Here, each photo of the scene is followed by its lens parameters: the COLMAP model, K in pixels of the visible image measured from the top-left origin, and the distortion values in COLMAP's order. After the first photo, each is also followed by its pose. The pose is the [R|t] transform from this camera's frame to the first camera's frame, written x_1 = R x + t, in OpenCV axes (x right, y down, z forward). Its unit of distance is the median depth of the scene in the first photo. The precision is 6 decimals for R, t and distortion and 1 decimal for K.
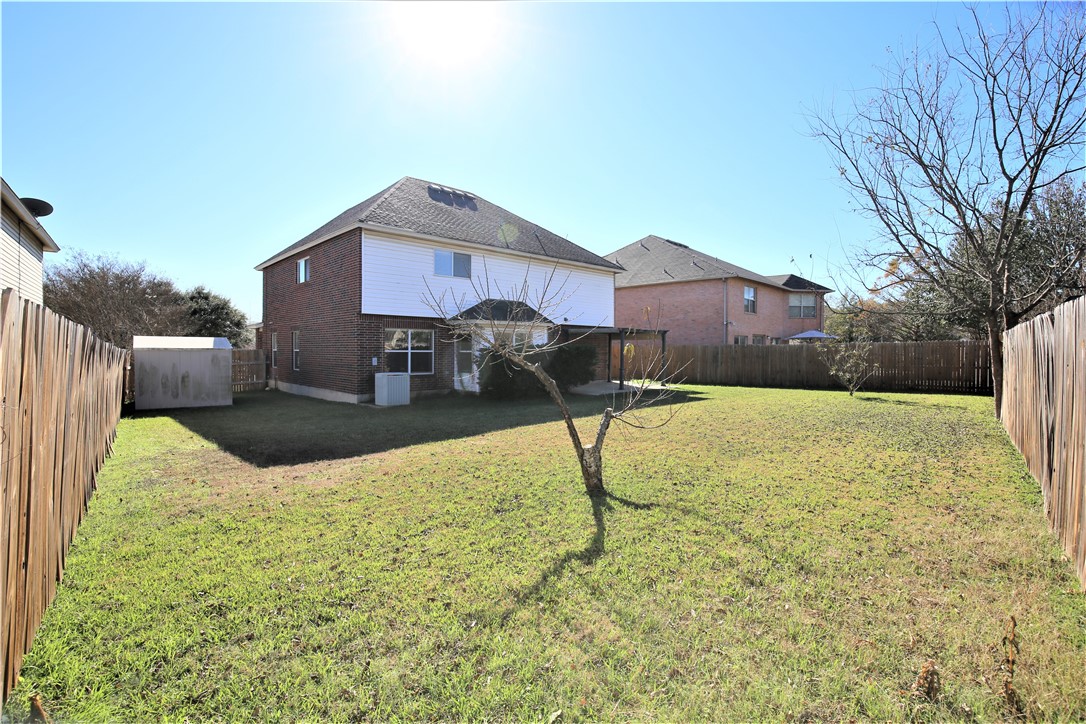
lens RADIAL K [[504.8, 0, 550.0], [0, 504.8, 363.5], [0, 0, 1]] dist [-0.023772, -0.000237]
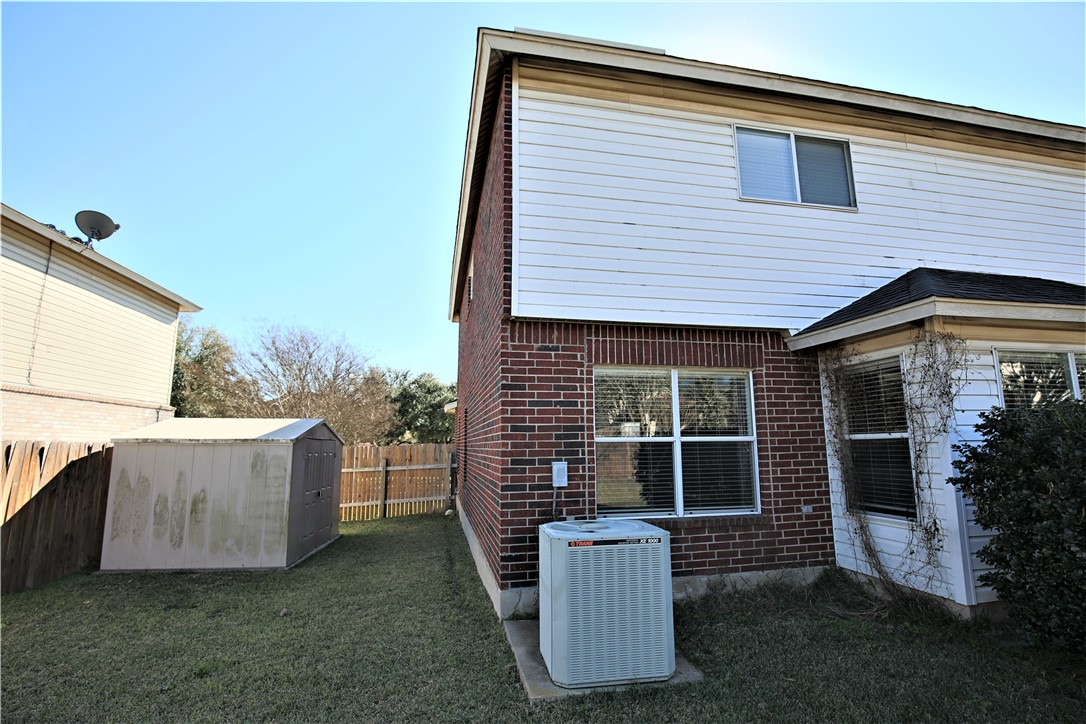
lens RADIAL K [[504.8, 0, 543.6], [0, 504.8, 365.8], [0, 0, 1]] dist [-0.023772, -0.000237]
pose [[0.847574, -0.094594, -0.522179, -0.179639], [-0.001653, 0.983509, -0.180849, -0.012386], [0.530675, 0.154146, 0.833440, 0.682910]]
